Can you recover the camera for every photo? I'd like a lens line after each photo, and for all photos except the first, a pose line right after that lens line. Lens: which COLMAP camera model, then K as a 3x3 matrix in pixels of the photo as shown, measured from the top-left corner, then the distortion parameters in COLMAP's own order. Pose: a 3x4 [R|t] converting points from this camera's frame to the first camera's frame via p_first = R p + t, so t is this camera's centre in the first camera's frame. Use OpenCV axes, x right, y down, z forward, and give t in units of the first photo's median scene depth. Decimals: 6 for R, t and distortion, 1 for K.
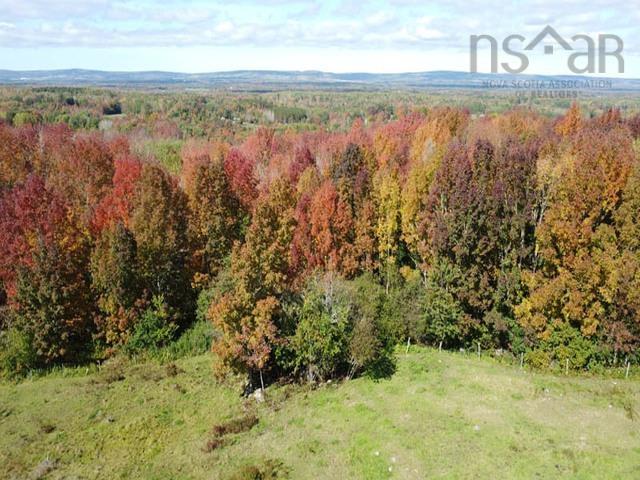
lens RADIAL K [[470.6, 0, 321.6], [0, 470.6, 176.2], [0, 0, 1]] dist [-0.032207, -0.002004]
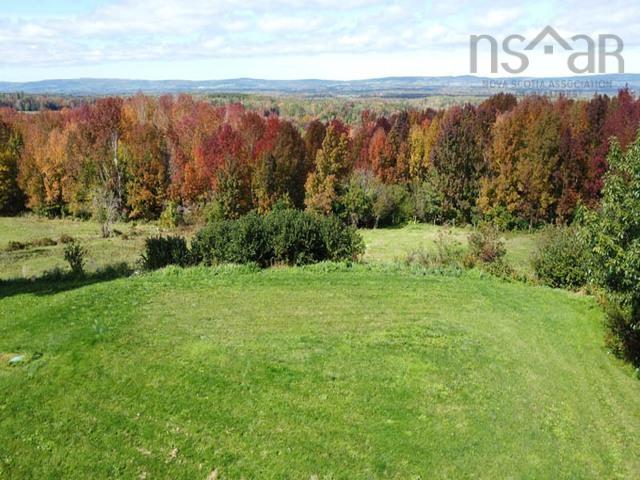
lens RADIAL K [[515.4, 0, 319.3], [0, 515.4, 183.7], [0, 0, 1]] dist [-0.029829, -0.001977]
pose [[0.946498, 0.041351, -0.320051, 0.399344], [-0.047907, 0.998772, -0.012634, 0.234747], [0.319135, 0.027290, 0.947316, -0.824067]]
